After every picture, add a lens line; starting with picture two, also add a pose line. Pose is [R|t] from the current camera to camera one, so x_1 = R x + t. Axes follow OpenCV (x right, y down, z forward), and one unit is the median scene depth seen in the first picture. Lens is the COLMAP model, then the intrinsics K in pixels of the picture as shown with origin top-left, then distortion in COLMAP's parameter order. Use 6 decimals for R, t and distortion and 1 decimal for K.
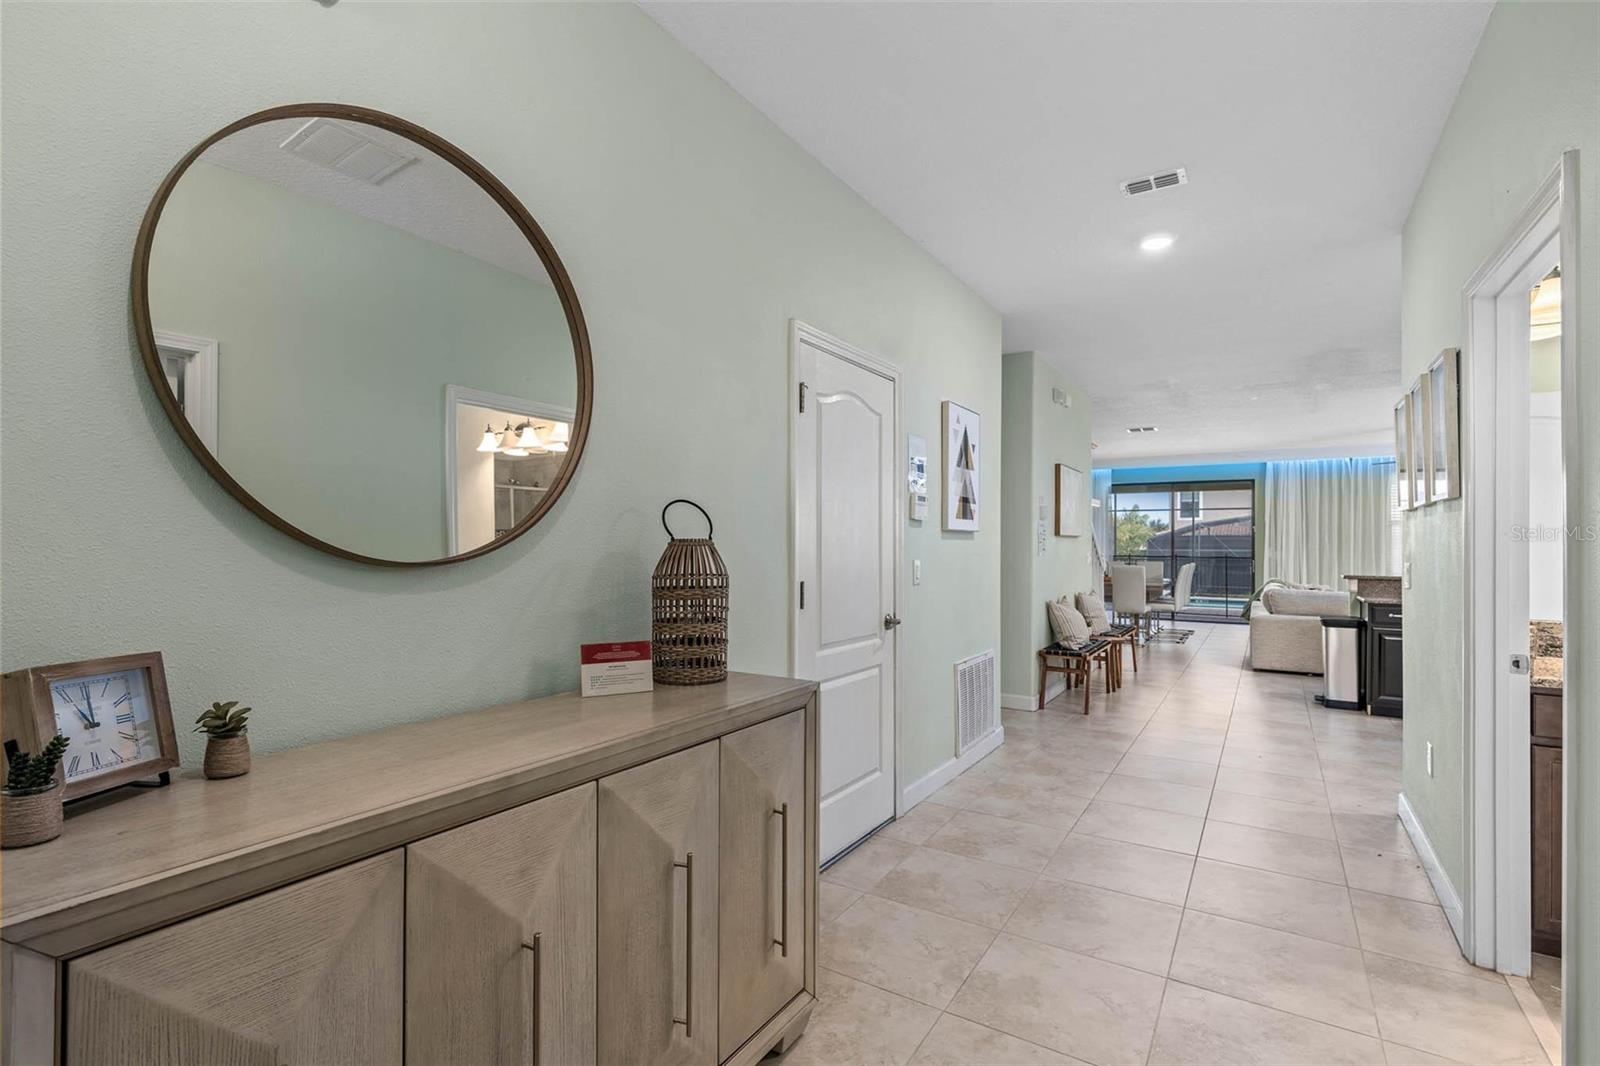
lens RADIAL K [[759.8, 0, 787.6], [0, 759.8, 539.7], [0, 0, 1]] dist [-0.010235, 0.001723]
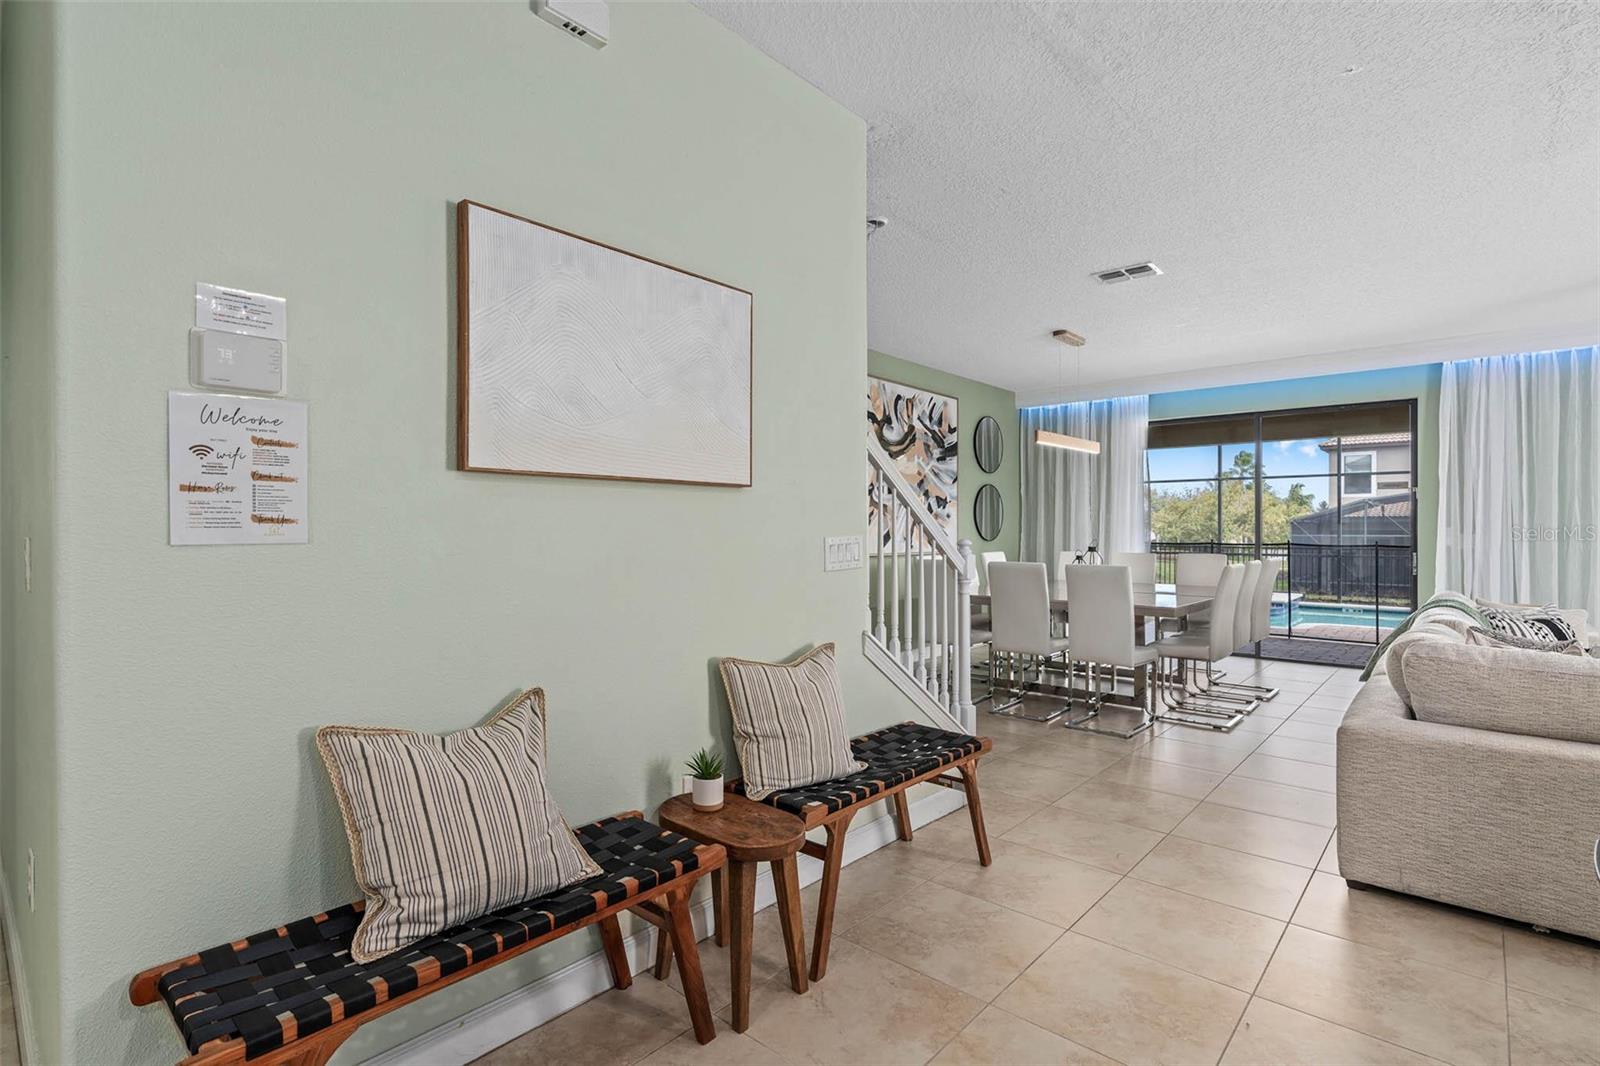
lens RADIAL K [[759.8, 0, 806.3], [0, 759.8, 534.9], [0, 0, 1]] dist [-0.010235, 0.001723]
pose [[0.986614, -0.001984, -0.163061, 0.293776], [0.003787, 0.999935, 0.010747, 0.008482], [0.163029, -0.011220, 0.986557, 0.427834]]
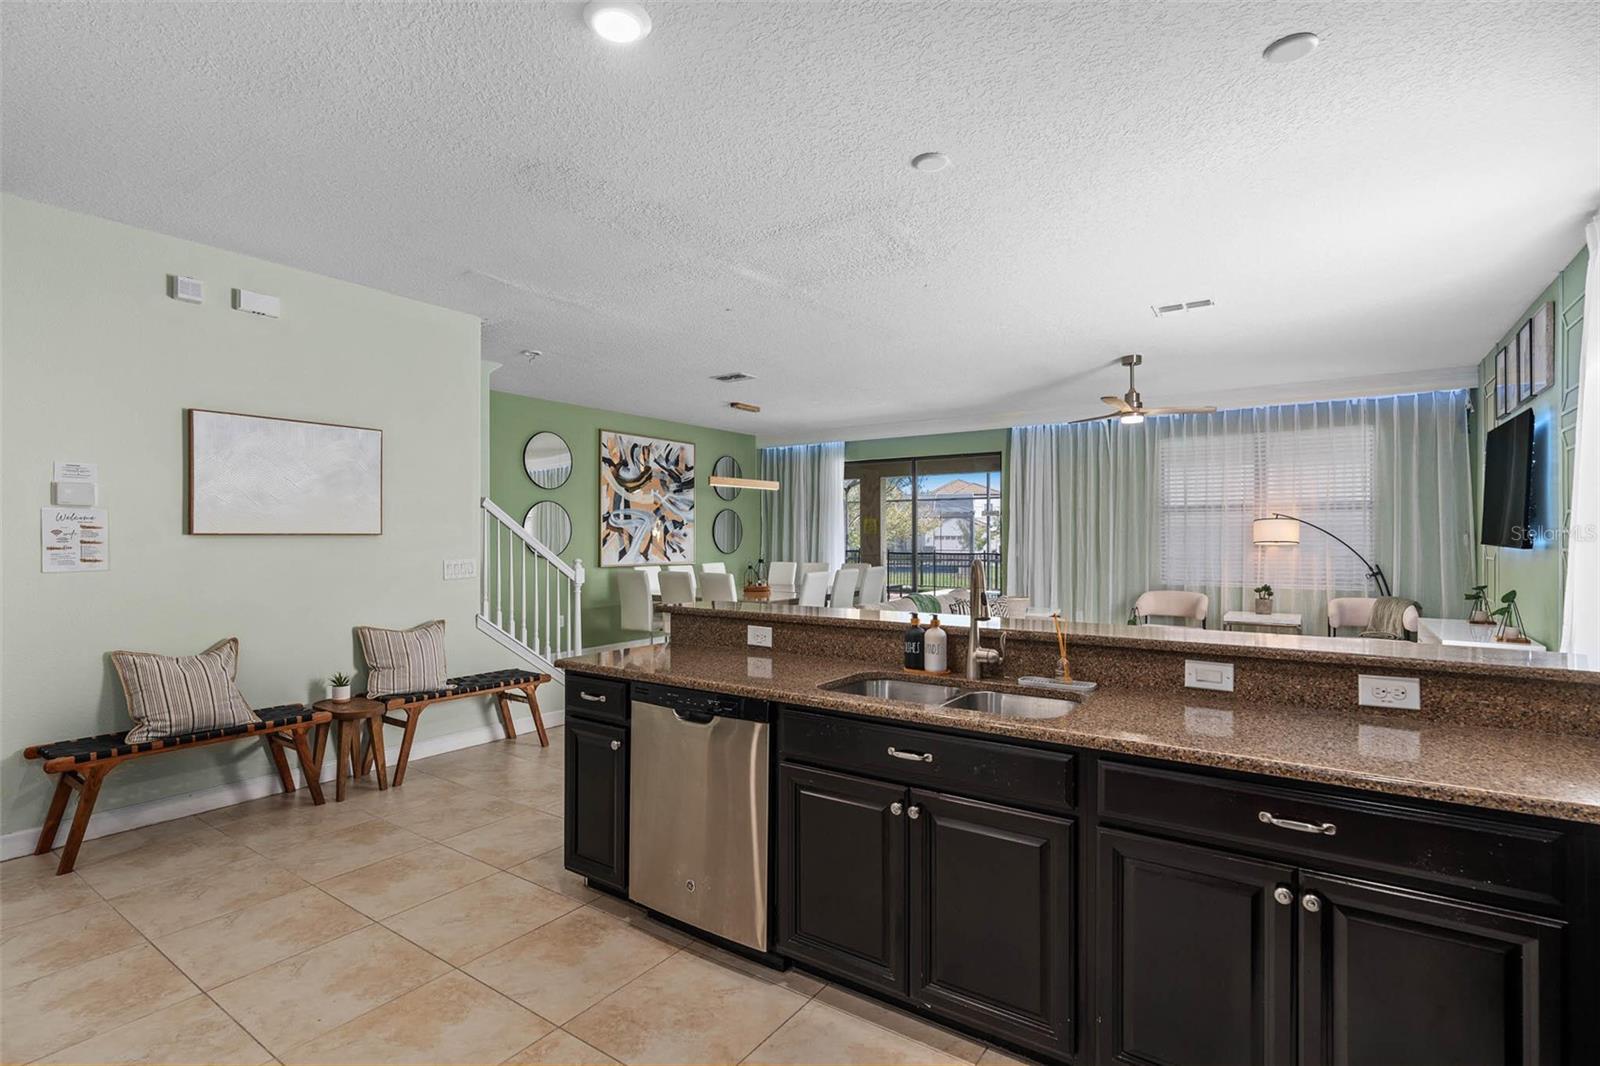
lens RADIAL K [[759.8, 0, 804.5], [0, 759.8, 535.7], [0, 0, 1]] dist [-0.010235, 0.001723]
pose [[0.998811, -0.007500, -0.048174, 0.477140], [0.007711, 0.999961, 0.004189, -0.001839], [0.048140, -0.004555, 0.998830, 0.258342]]
